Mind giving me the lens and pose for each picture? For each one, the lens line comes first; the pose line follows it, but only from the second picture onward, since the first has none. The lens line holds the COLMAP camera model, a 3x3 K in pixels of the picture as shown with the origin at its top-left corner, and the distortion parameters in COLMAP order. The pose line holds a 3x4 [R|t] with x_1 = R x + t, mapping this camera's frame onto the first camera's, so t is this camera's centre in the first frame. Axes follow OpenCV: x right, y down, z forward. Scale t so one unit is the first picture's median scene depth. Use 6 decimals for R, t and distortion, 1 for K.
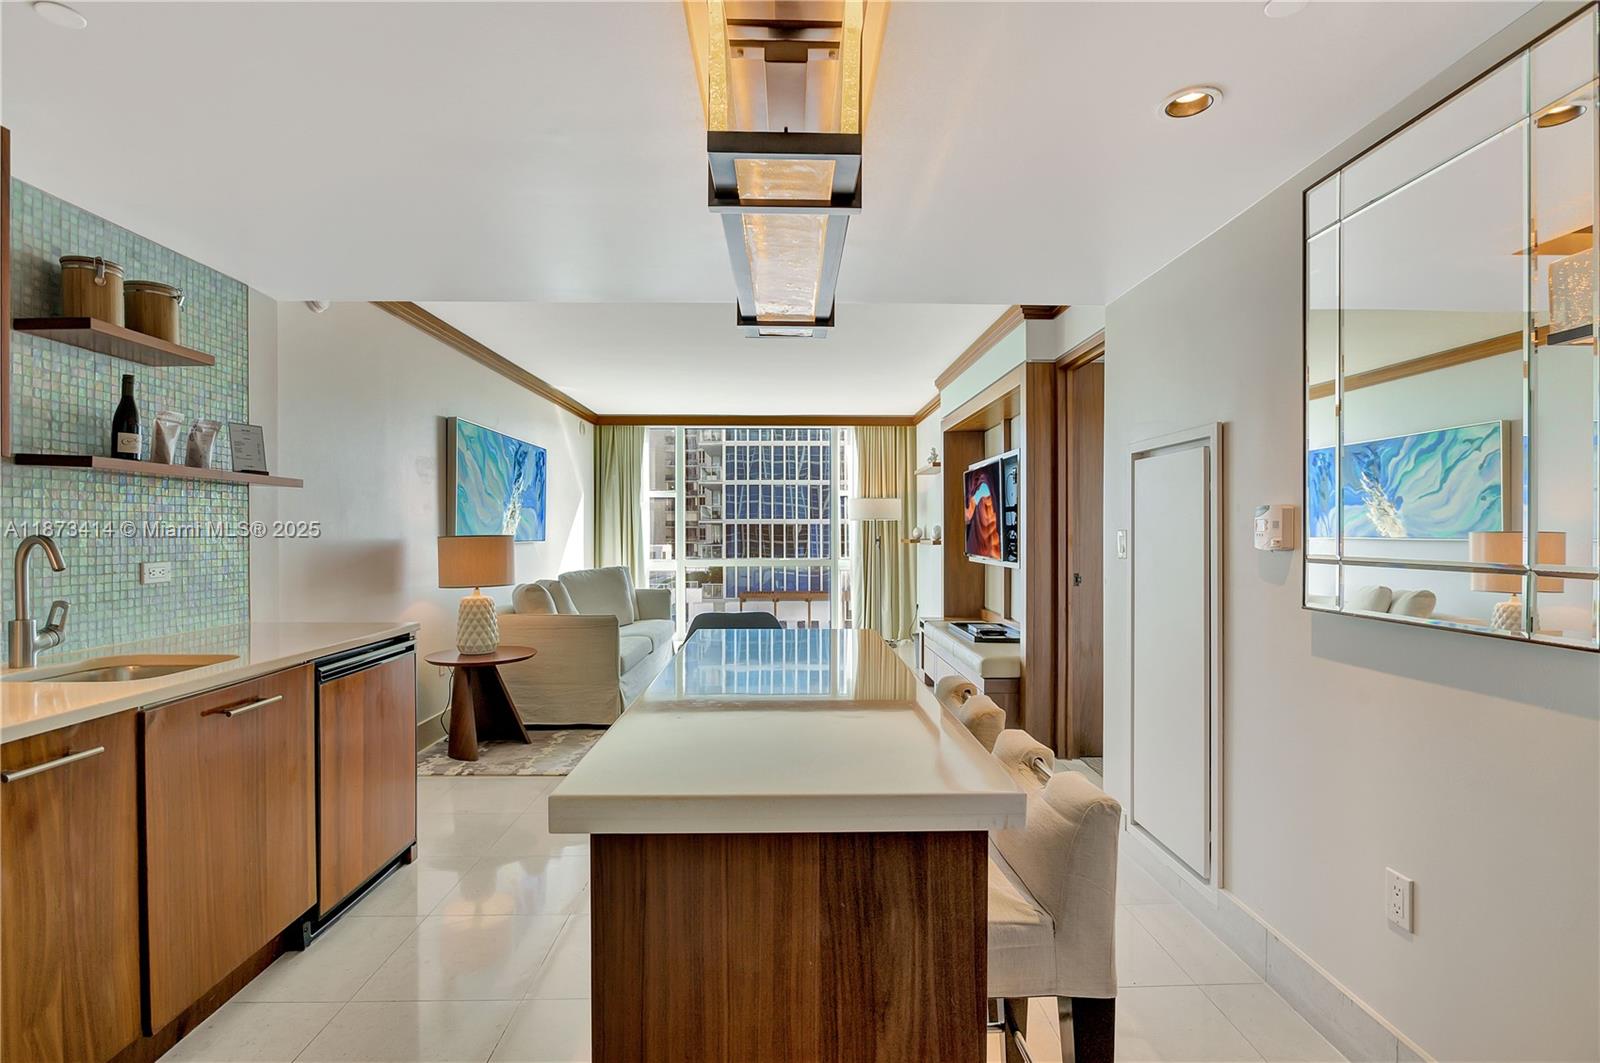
lens RADIAL K [[778.9, 0, 800.0], [0, 778.9, 531.5], [0, 0, 1]] dist [-0.001240, -0.000033]
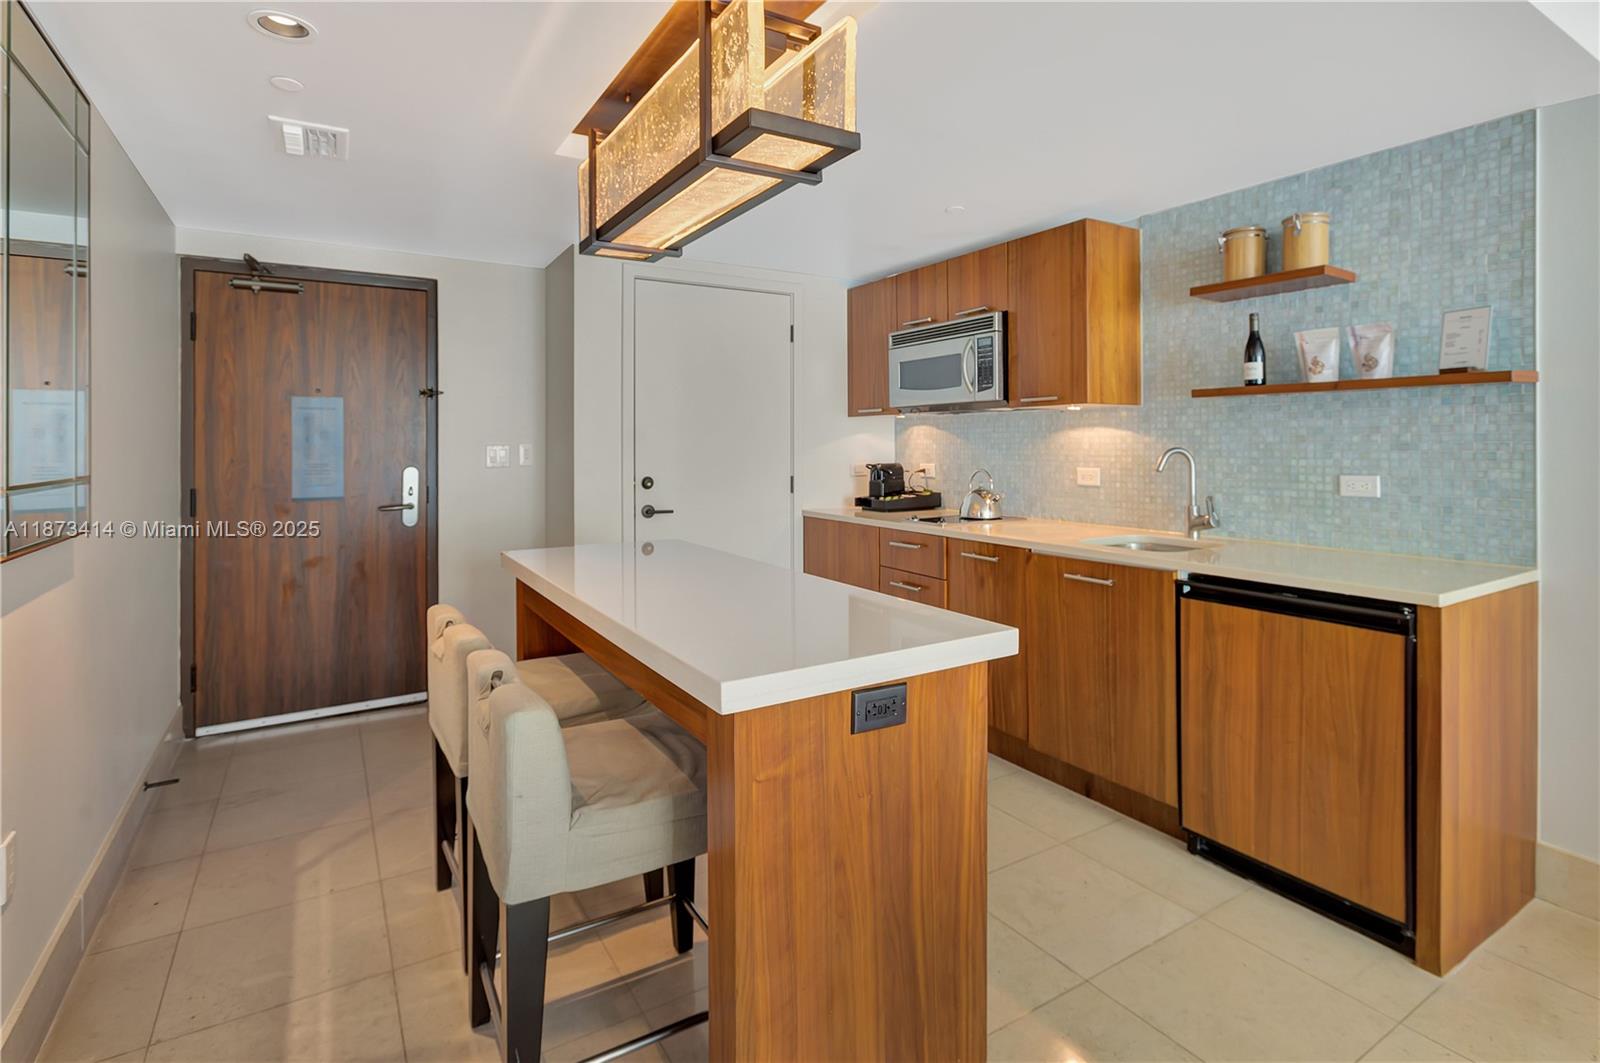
lens RADIAL K [[777.8, 0, 799.6], [0, 777.8, 441.7], [0, 0, 1]] dist [-0.001055, -0.000114]
pose [[-0.860317, 0.002013, -0.509756, 0.117621], [0.003490, 0.999992, -0.001941, -0.001771], [0.509748, -0.003449, -0.860317, 0.580778]]
